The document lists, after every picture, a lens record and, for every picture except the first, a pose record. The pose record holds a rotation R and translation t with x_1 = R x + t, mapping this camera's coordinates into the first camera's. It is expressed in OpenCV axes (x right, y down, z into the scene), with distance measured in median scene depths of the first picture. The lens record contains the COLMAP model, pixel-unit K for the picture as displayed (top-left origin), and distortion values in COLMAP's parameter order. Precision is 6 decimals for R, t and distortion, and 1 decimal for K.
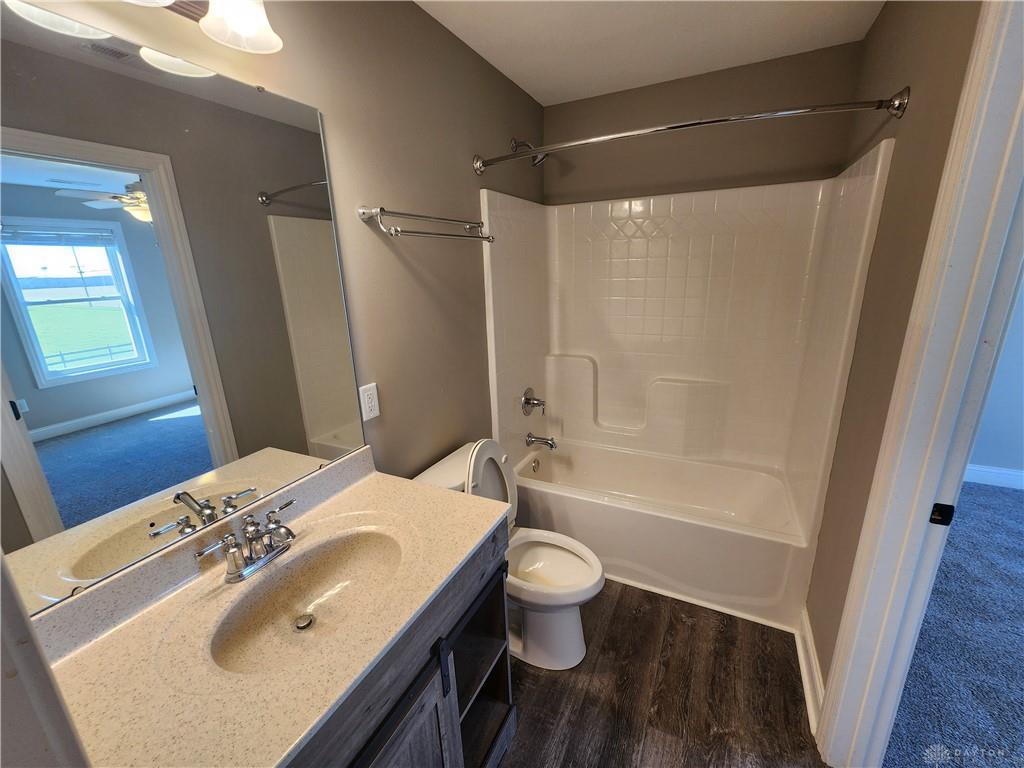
lens RADIAL K [[421.2, 0, 514.8], [0, 421.2, 388.9], [0, 0, 1]] dist [0.001069, 0.000246]
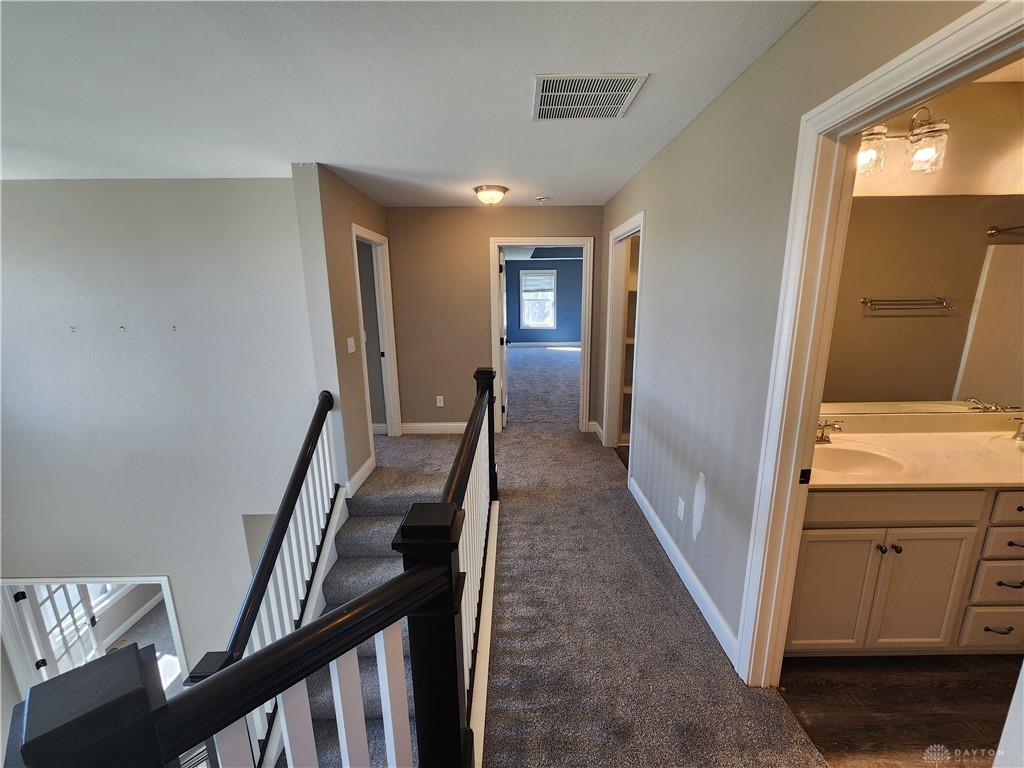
lens RADIAL K [[421.2, 0, 514.8], [0, 421.2, 388.9], [0, 0, 1]] dist [0.001069, 0.000246]
pose [[0.462424, 0.225956, -0.857384, -0.056811], [-0.257335, 0.959563, 0.114093, 0.323673], [0.848494, 0.167876, 0.501872, -1.109992]]
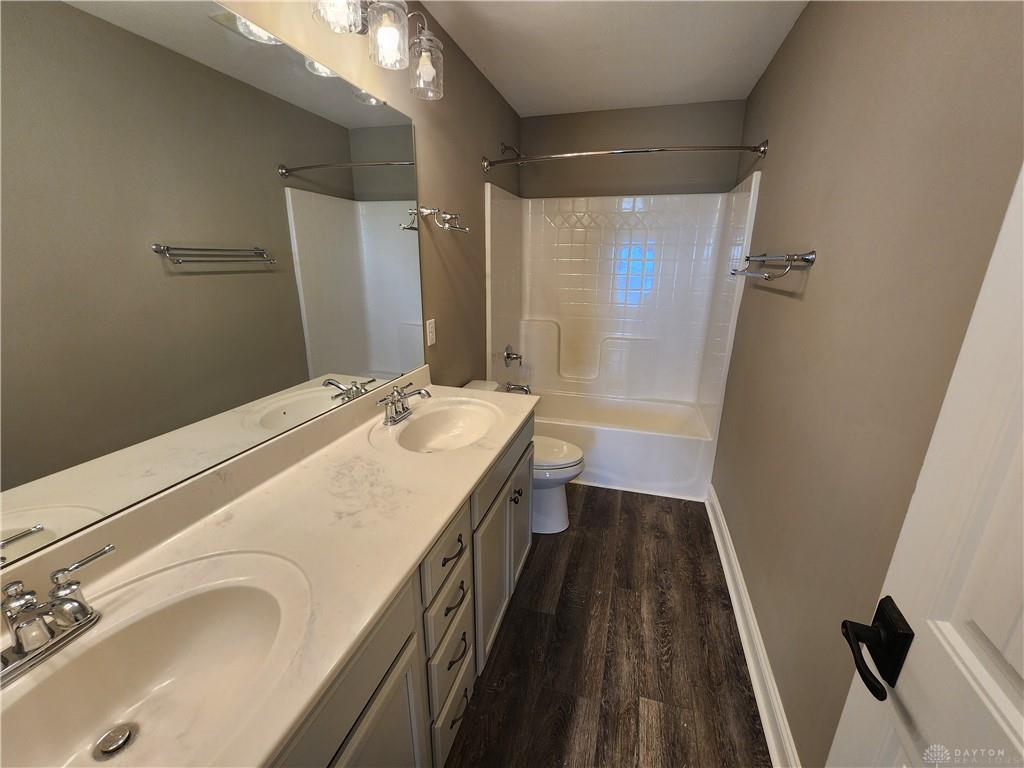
lens RADIAL K [[421.2, 0, 514.8], [0, 421.2, 388.9], [0, 0, 1]] dist [0.001069, 0.000246]
pose [[0.981300, -0.014603, 0.191929, -0.271998], [0.012589, 0.999852, 0.011710, 0.163429], [-0.192072, -0.009075, 0.981339, -0.321086]]
